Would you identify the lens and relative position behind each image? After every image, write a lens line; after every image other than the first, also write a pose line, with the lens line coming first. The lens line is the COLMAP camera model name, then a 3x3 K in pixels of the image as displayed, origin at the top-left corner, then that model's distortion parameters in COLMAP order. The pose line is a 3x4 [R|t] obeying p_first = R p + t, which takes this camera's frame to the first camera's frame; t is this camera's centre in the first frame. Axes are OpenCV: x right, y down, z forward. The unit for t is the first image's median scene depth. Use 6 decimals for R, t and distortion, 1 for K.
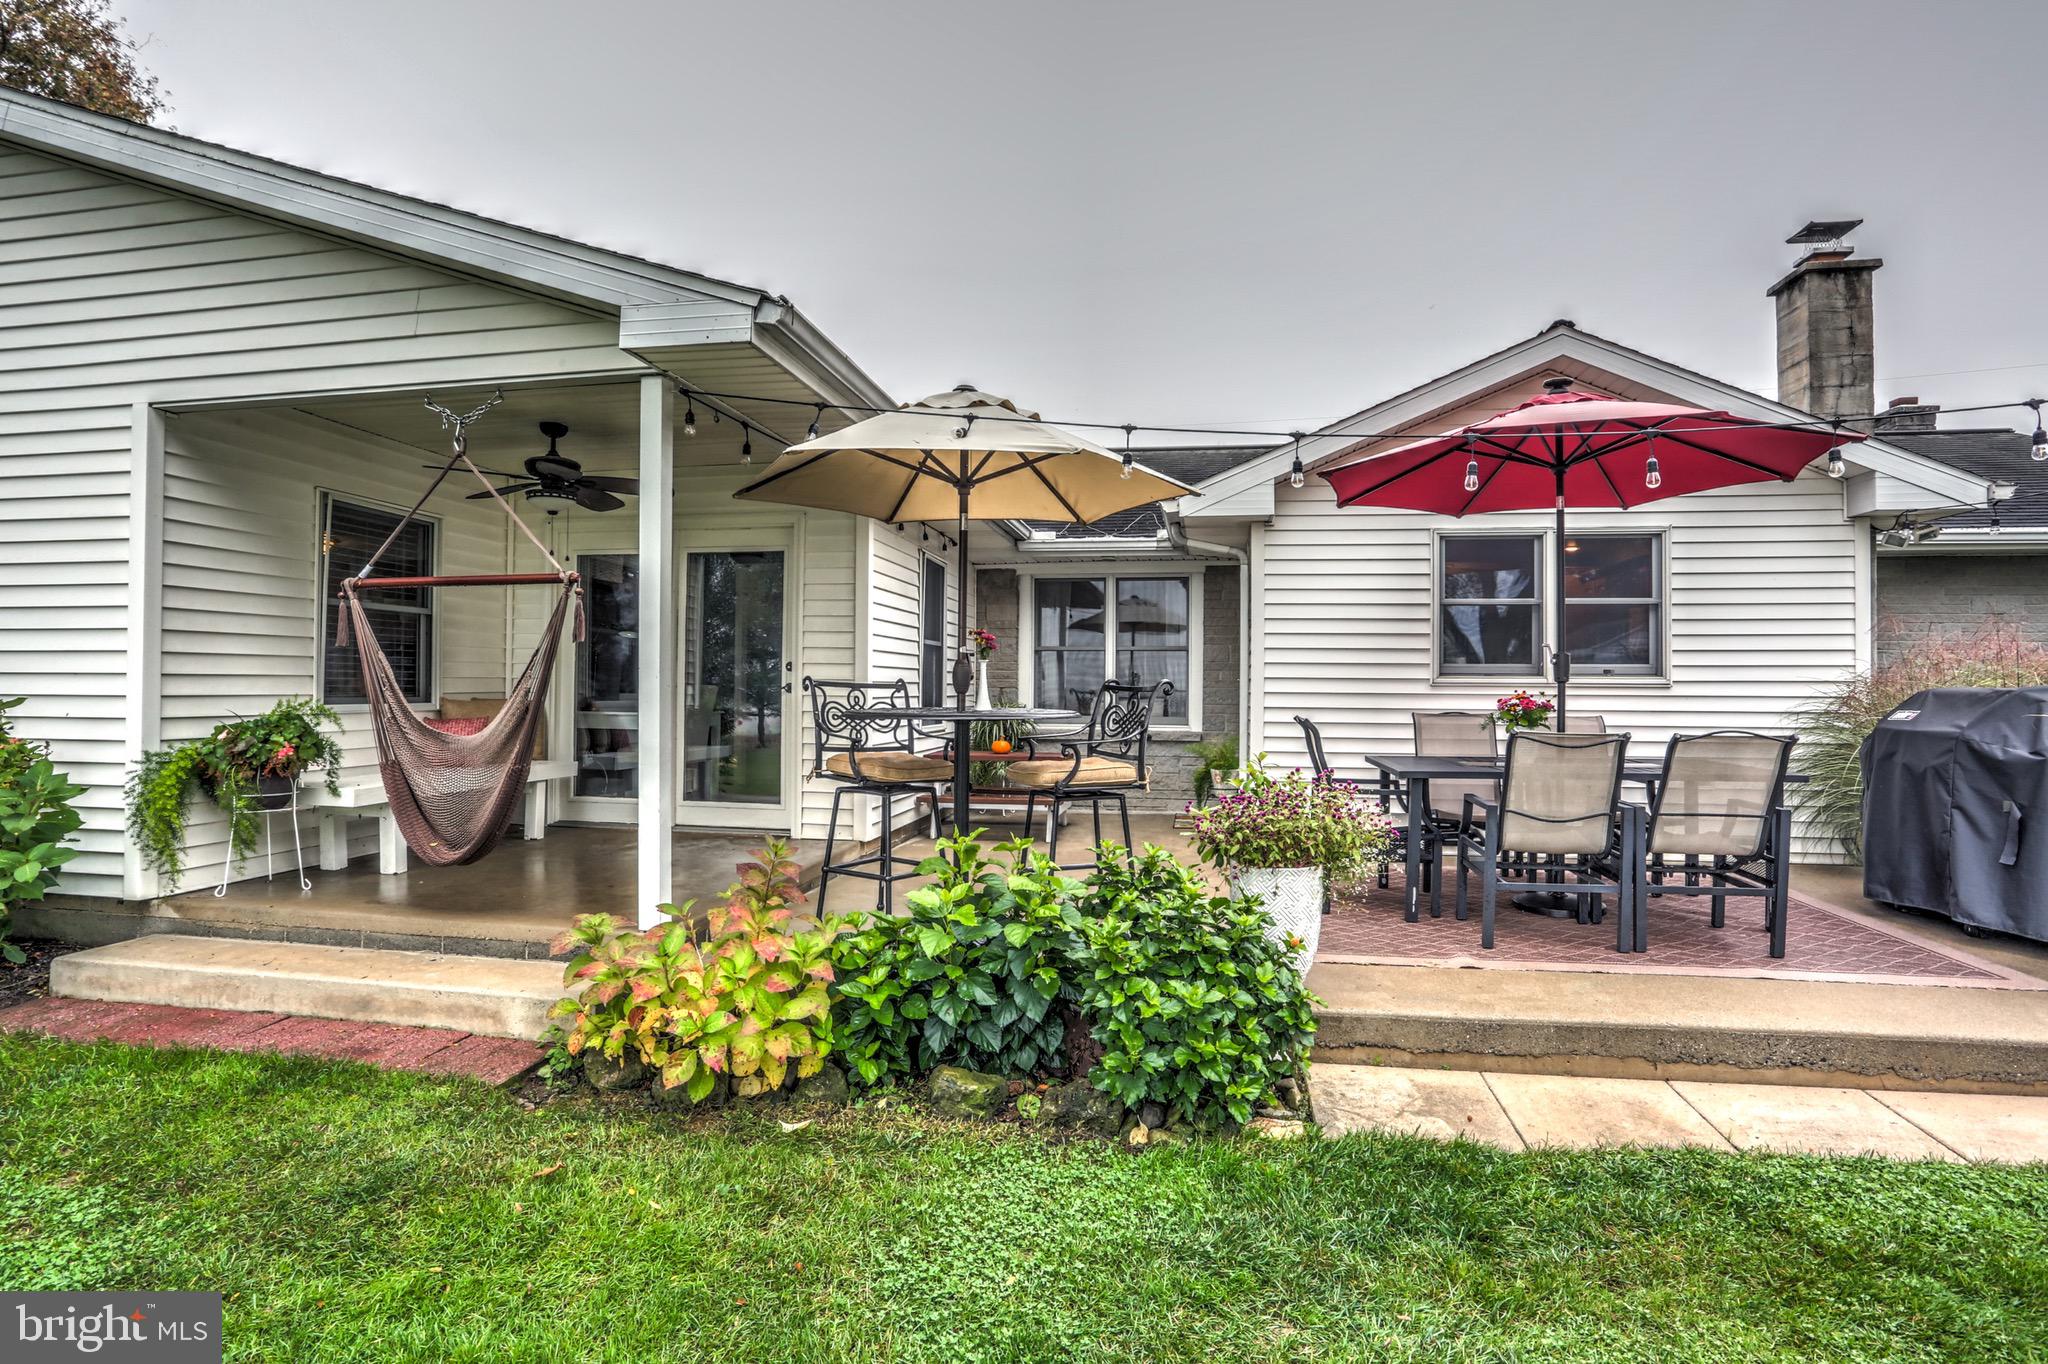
lens RADIAL K [[983.7, 0, 1078.0], [0, 983.7, 686.0], [0, 0, 1]] dist [-0.069579, 0.033255]
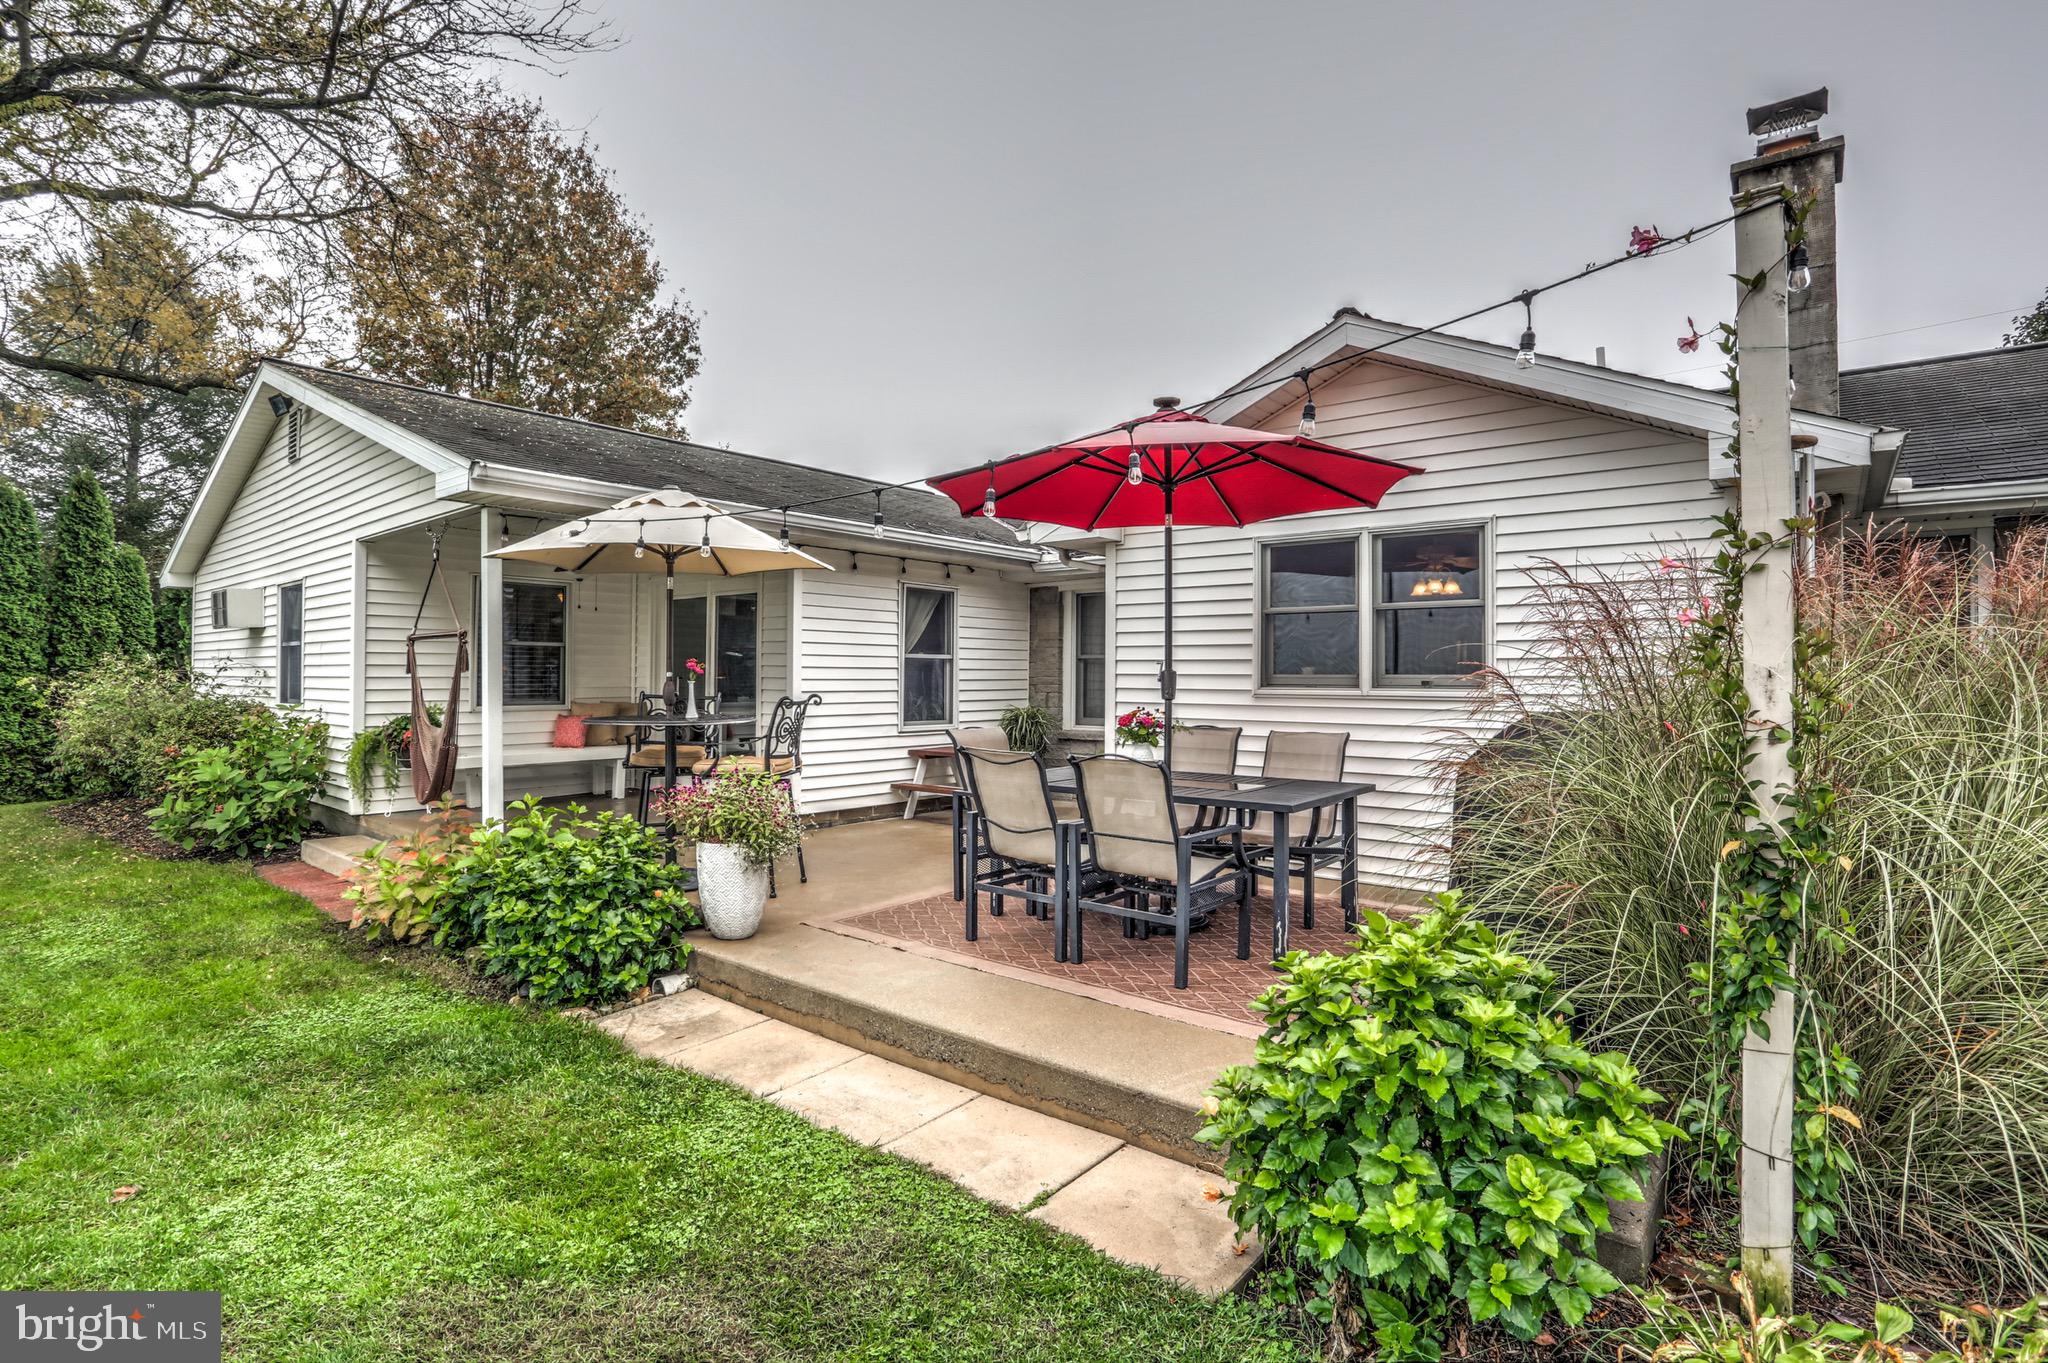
lens RADIAL K [[983.7, 0, 1078.0], [0, 983.7, 685.5], [0, 0, 1]] dist [-0.069579, 0.033255]
pose [[0.874828, 0.001672, -0.484431, 0.907335], [0.002255, 0.999969, 0.007525, -0.026196], [0.484429, -0.007675, 0.874797, 0.062556]]
